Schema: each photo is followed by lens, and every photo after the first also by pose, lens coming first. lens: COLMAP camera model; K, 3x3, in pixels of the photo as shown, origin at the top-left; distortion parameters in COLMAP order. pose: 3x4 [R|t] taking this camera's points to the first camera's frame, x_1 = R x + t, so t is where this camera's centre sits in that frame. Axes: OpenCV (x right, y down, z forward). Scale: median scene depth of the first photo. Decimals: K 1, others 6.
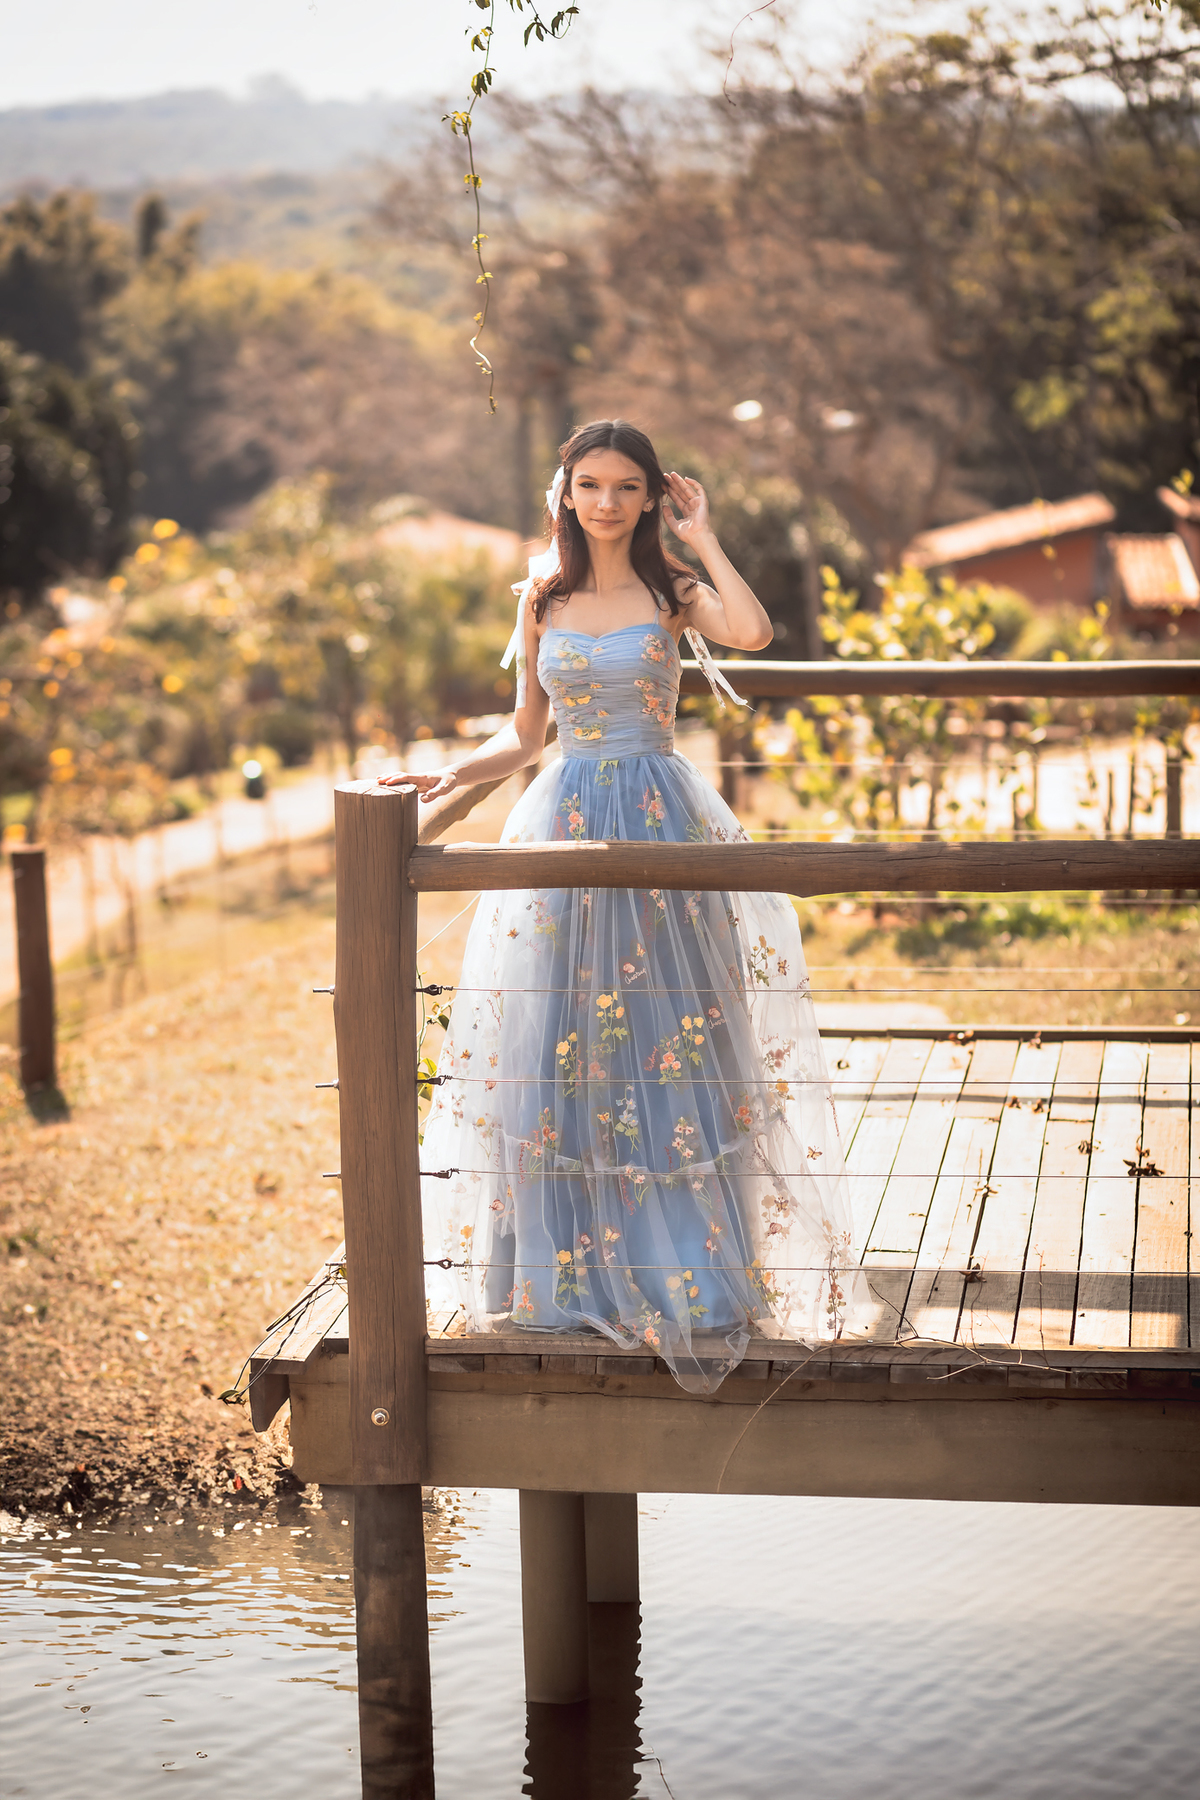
lens RADIAL K [[4288.5, 0, 600.0], [0, 4288.5, 900.0], [0, 0, 1]] dist [0.071632, -0.892085]
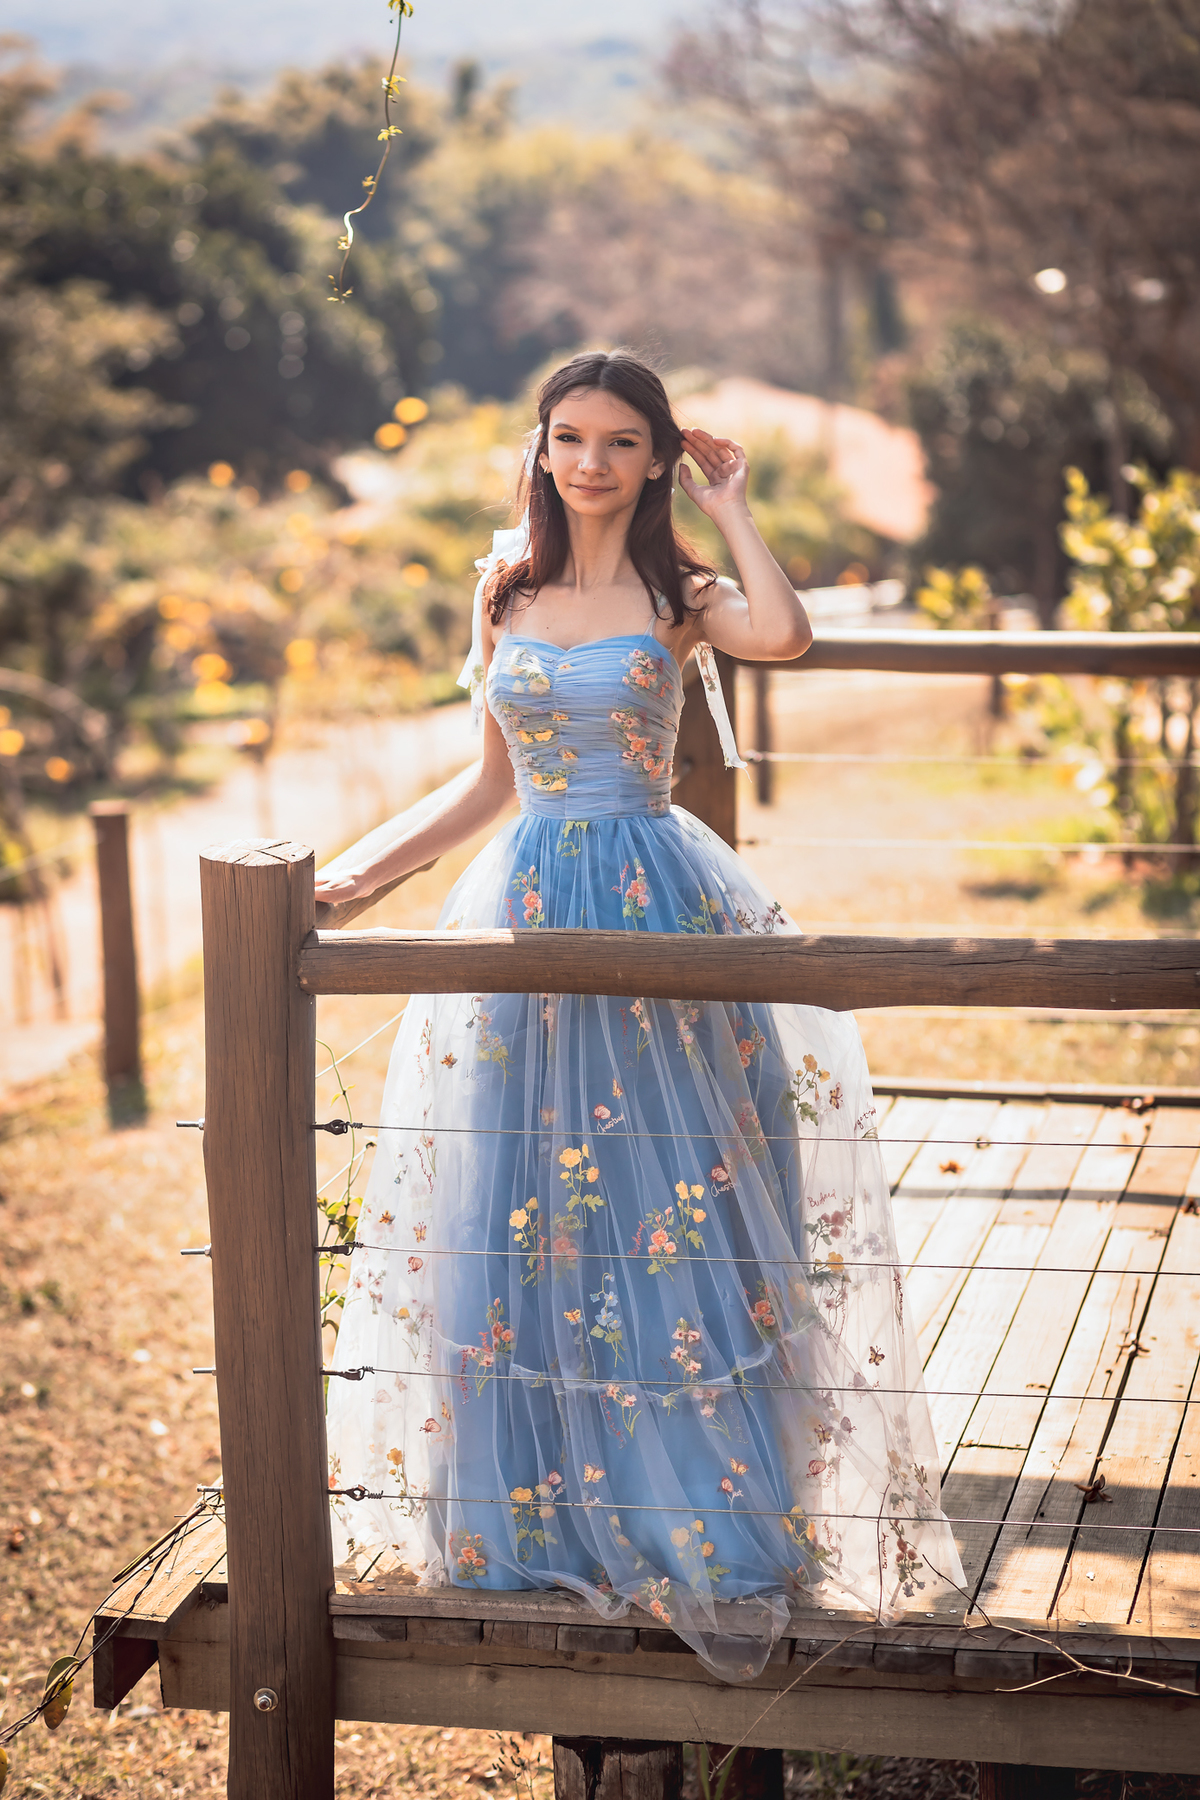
lens RADIAL K [[4286.9, 0, 600.0], [0, 4286.9, 900.0], [0, 0, 1]] dist [0.010434, 0.305355]
pose [[0.997003, 0.010353, -0.076670, 0.039997], [-0.007944, 0.999467, 0.031662, -0.026826], [0.076957, -0.030958, 0.996554, 0.176488]]
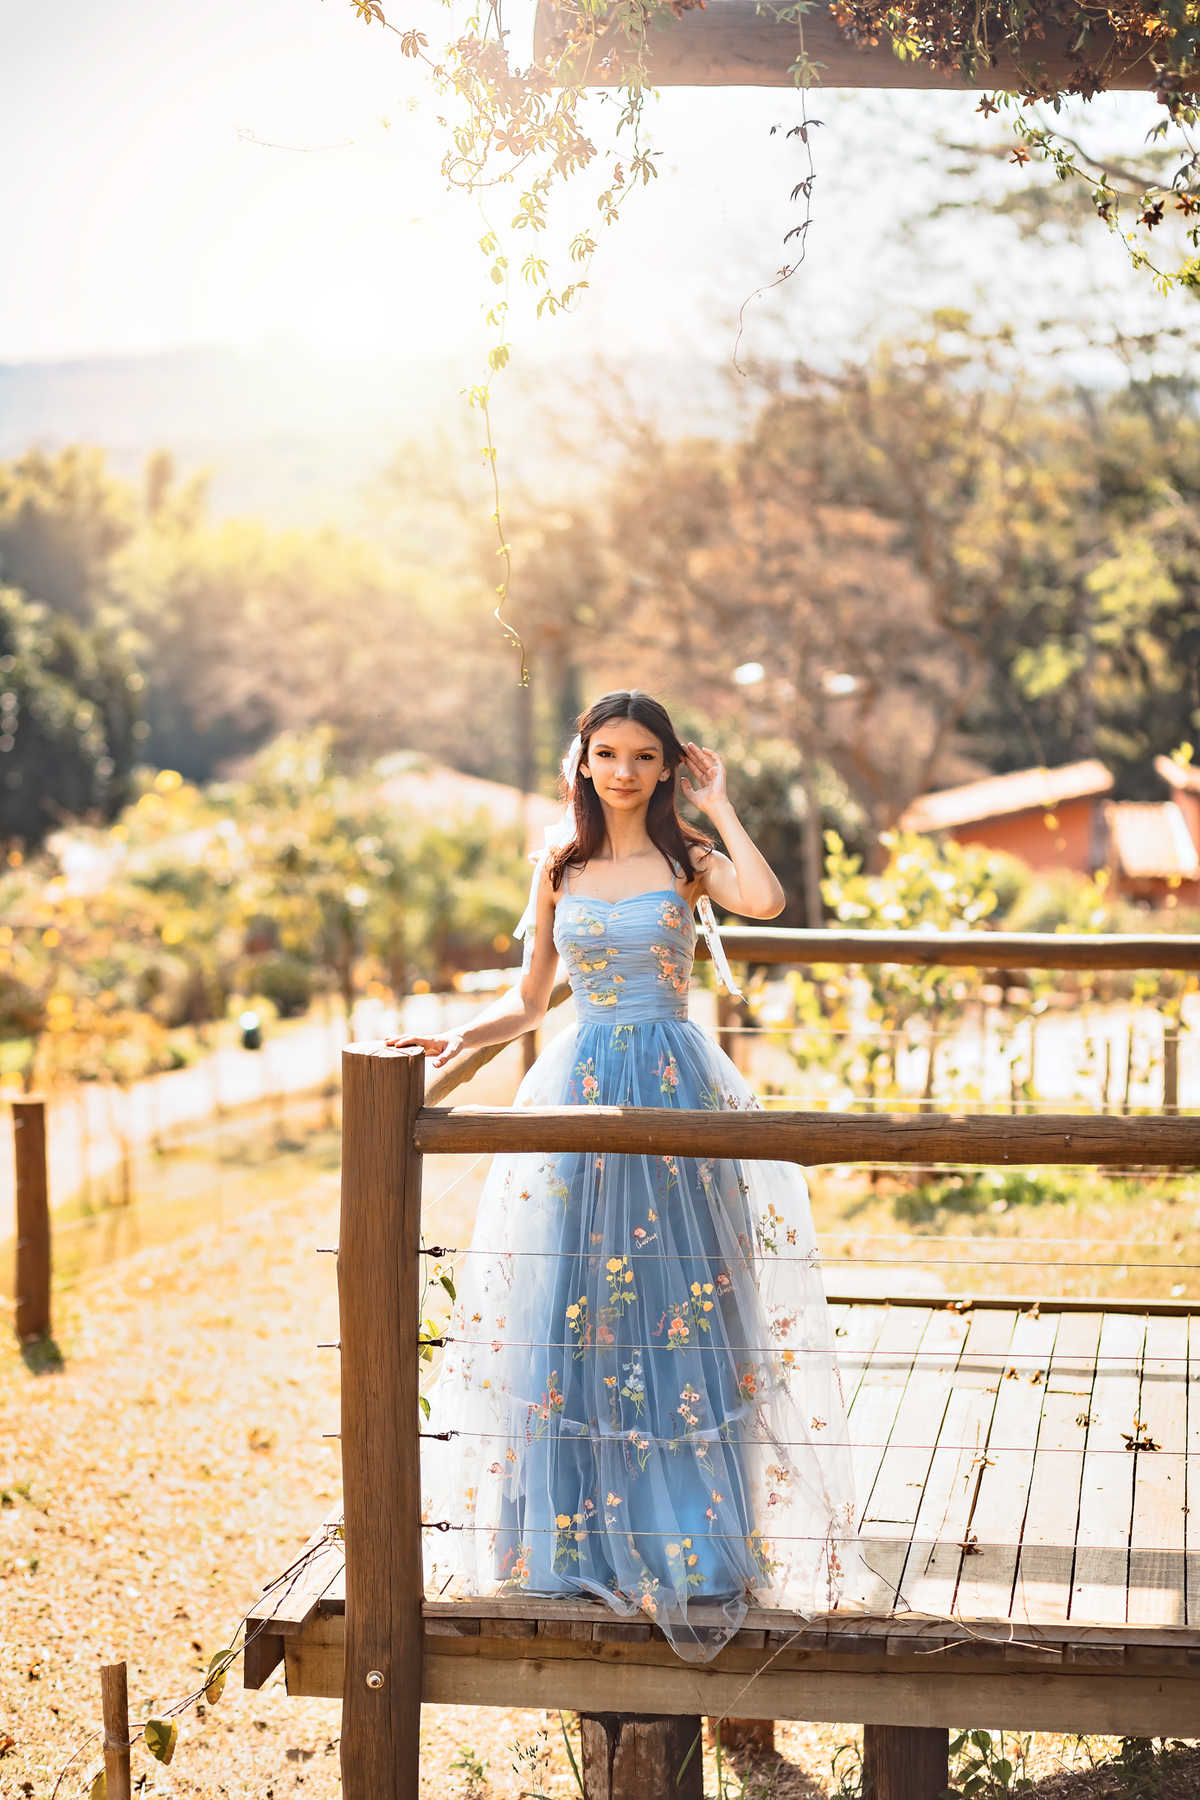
lens RADIAL K [[4286.9, 0, 600.0], [0, 4286.9, 900.0], [0, 0, 1]] dist [0.010434, 0.305355]
pose [[0.999838, 0.017982, 0.000818, -0.001940], [-0.017901, 0.998057, -0.059682, -0.001283], [-0.001889, 0.059658, 0.998217, -0.004467]]
